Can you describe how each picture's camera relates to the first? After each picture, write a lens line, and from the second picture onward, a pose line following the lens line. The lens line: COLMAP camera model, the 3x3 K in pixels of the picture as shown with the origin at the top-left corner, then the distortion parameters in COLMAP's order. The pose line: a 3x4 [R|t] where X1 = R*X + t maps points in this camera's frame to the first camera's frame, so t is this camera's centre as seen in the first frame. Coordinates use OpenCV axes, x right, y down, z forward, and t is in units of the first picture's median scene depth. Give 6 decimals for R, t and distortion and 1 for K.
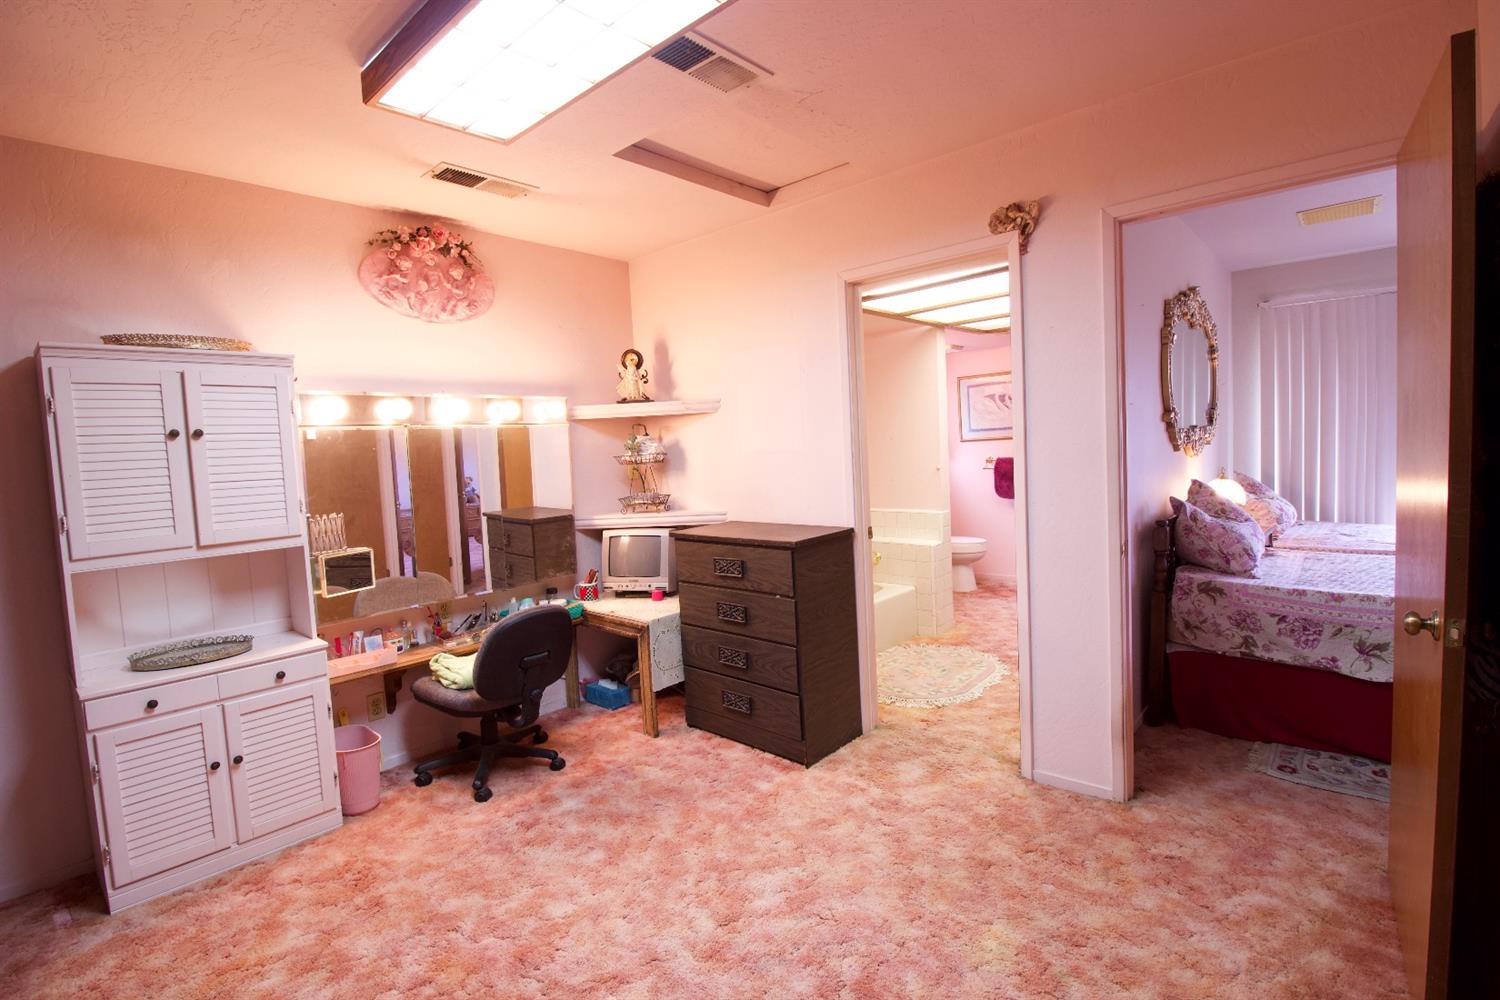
lens RADIAL K [[695.3, 0, 756.3], [0, 695.3, 494.1], [0, 0, 1]] dist [-0.008827, -0.008588]
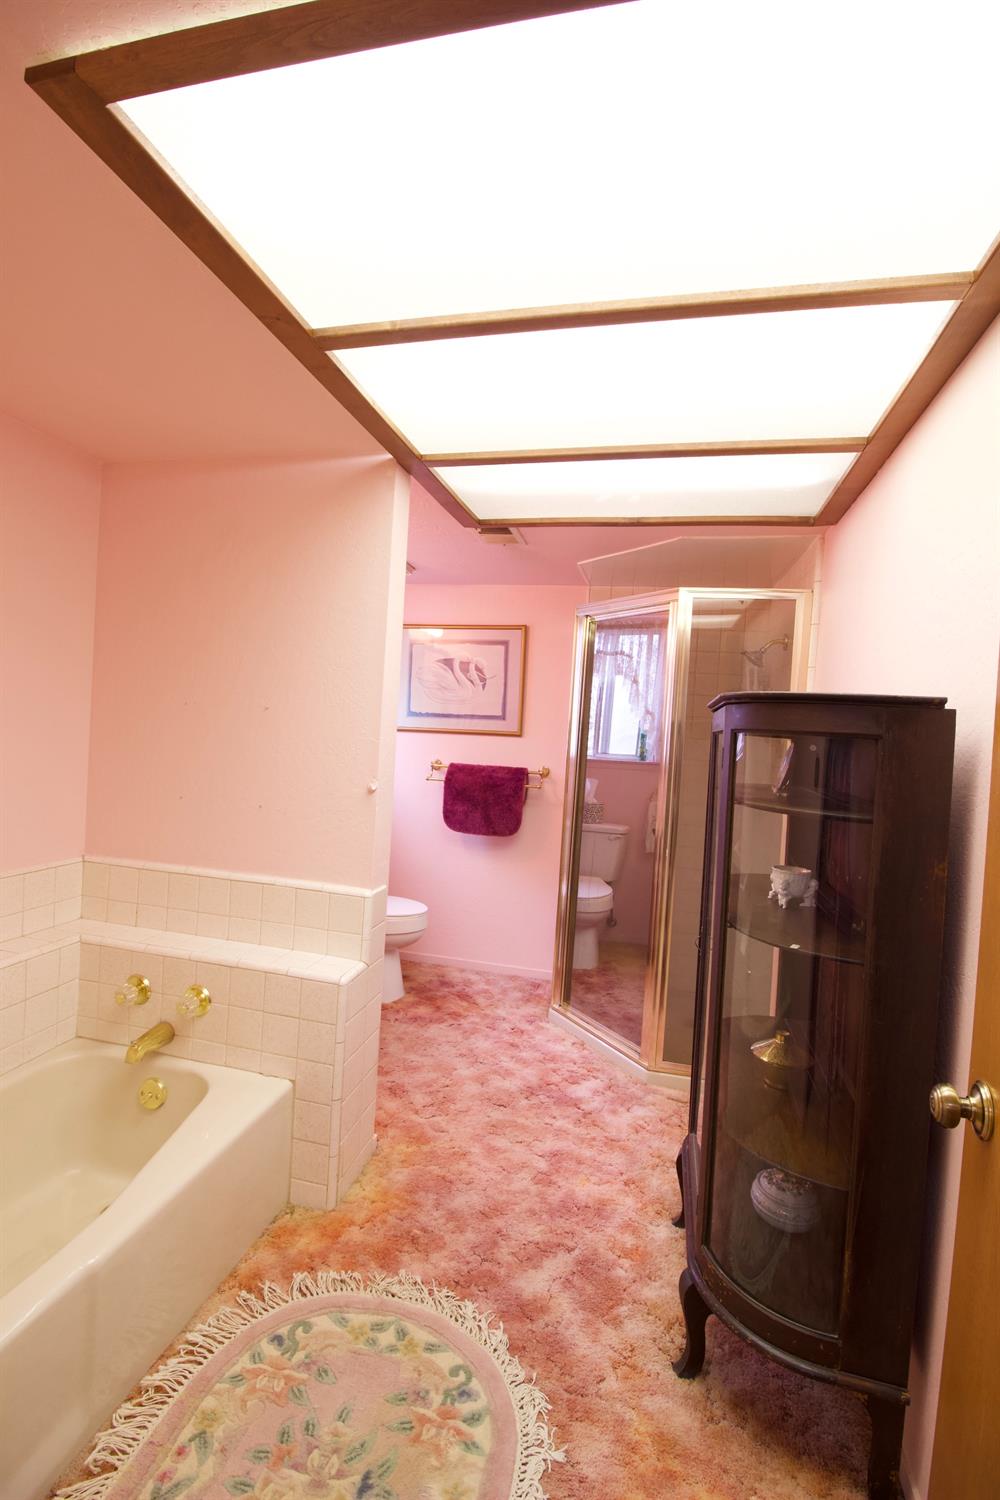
lens RADIAL K [[695.3, 0, 498.6], [0, 695.3, 747.8], [0, 0, 1]] dist [-0.008827, -0.008588]
pose [[0.876209, 0.094067, 0.472662, 0.097059], [-0.074223, 0.995404, -0.060508, -0.032621], [-0.476181, 0.017935, 0.879164, 0.453066]]
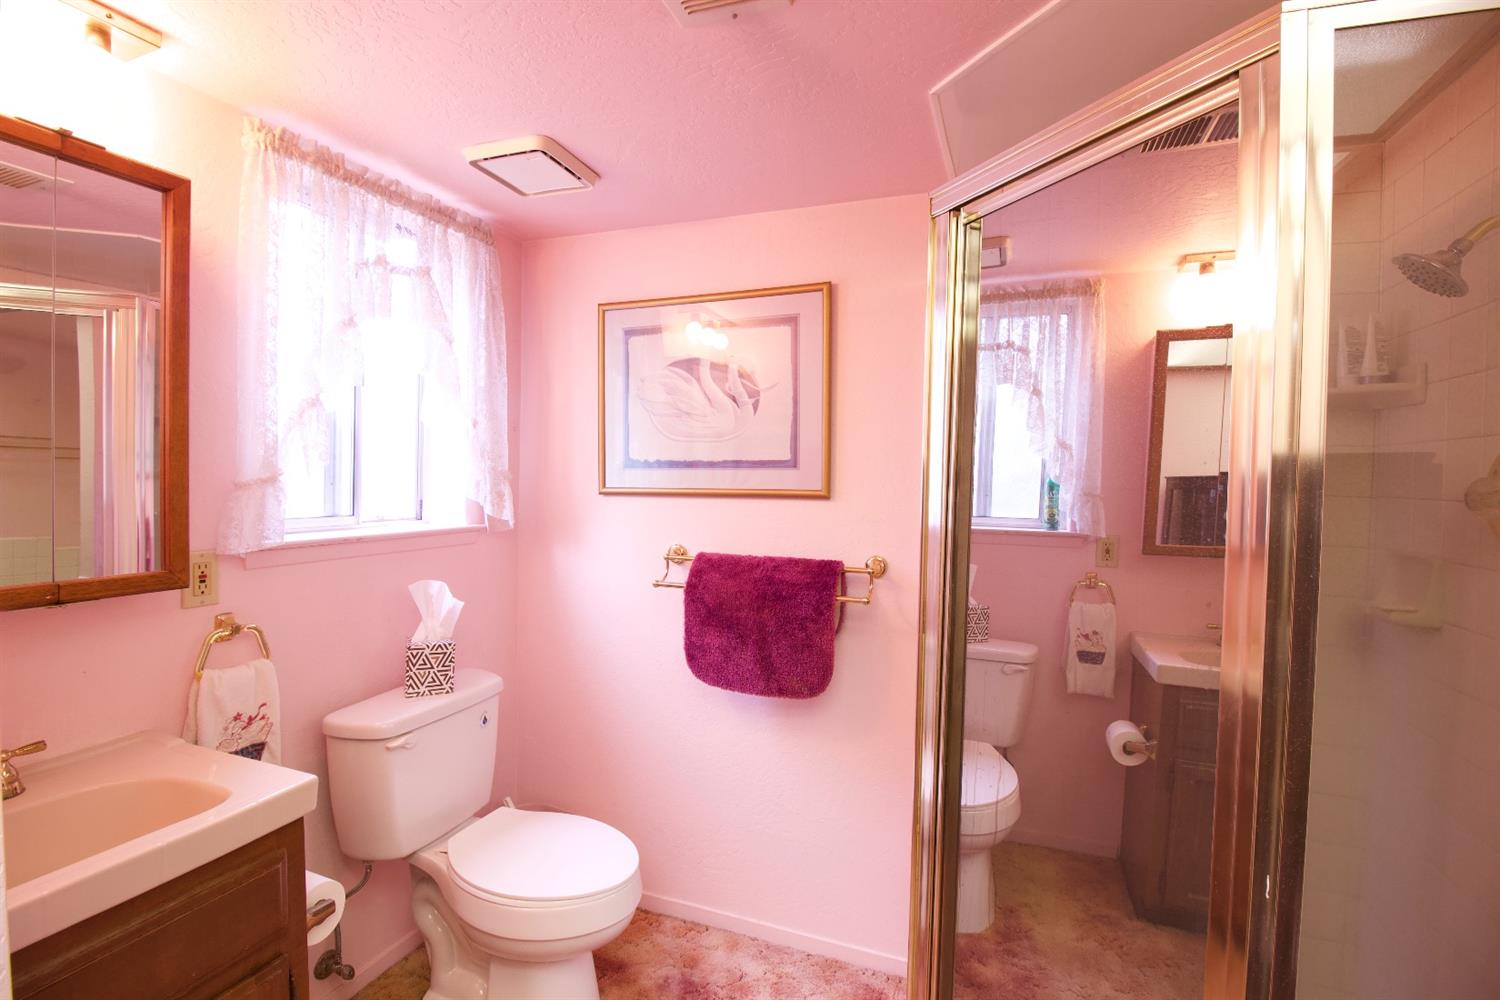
lens RADIAL K [[695.3, 0, 750.1], [0, 695.3, 489.8], [0, 0, 1]] dist [-0.008827, -0.008588]
pose [[0.934776, 0.067615, 0.348744, 0.259092], [-0.046810, 0.996603, -0.067754, -0.062026], [-0.352141, 0.047011, 0.934766, 0.699184]]
